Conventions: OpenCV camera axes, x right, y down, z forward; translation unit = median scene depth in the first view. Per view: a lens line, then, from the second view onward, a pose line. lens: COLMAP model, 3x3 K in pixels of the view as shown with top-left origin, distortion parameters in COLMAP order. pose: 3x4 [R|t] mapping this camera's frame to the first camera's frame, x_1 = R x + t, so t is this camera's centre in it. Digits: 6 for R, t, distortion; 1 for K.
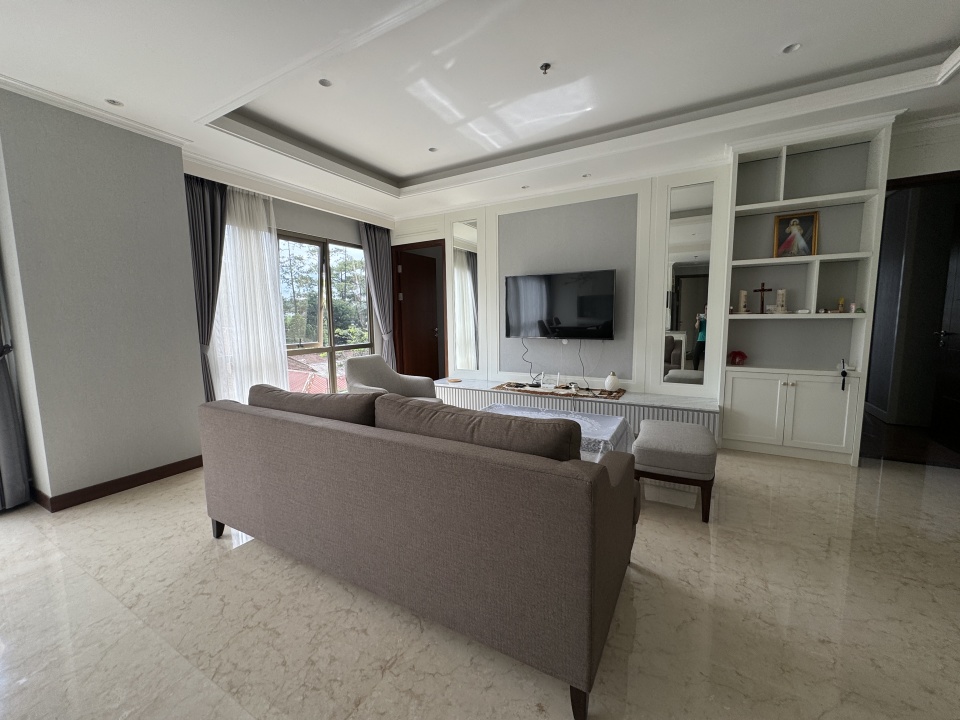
lens RADIAL K [[384.8, 0, 479.3], [0, 384.8, 358.2], [0, 0, 1]] dist [-0.001811, 0.000300]
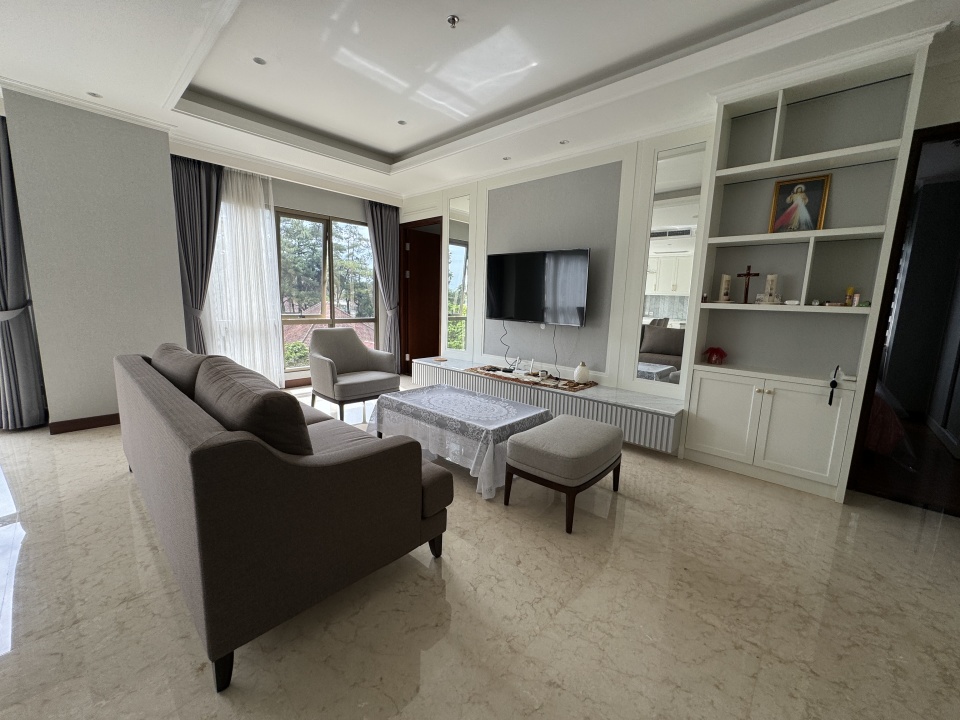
lens RADIAL K [[384.8, 0, 479.2], [0, 384.8, 358.1], [0, 0, 1]] dist [-0.001811, 0.000300]
pose [[0.972465, 0.076150, -0.220257, 0.381366], [-0.066874, 0.996544, 0.049278, -0.002513], [0.223248, -0.033192, 0.974196, 0.072592]]
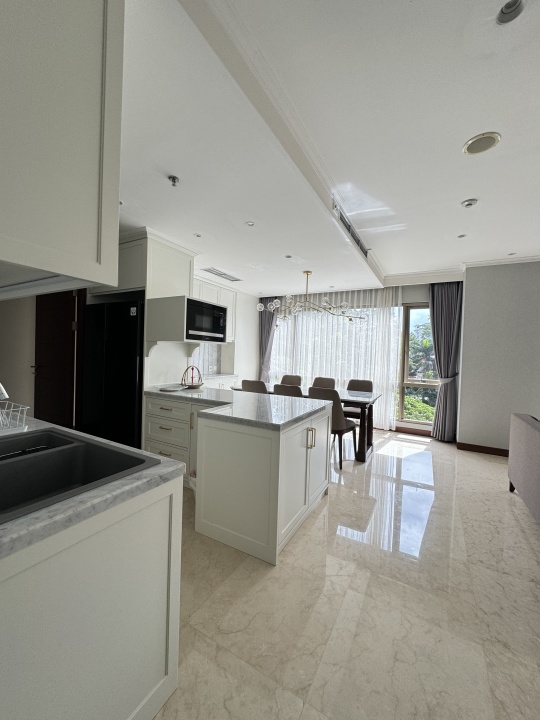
lens RADIAL K [[288.6, 0, 273.1], [0, 288.6, 359.2], [0, 0, 1]] dist [-0.001811, 0.000300]
pose [[0.006929, 0.030384, -0.999514, 0.391842], [-0.142361, 0.989387, 0.029089, -0.005643], [0.989791, 0.142090, 0.011181, -0.106545]]
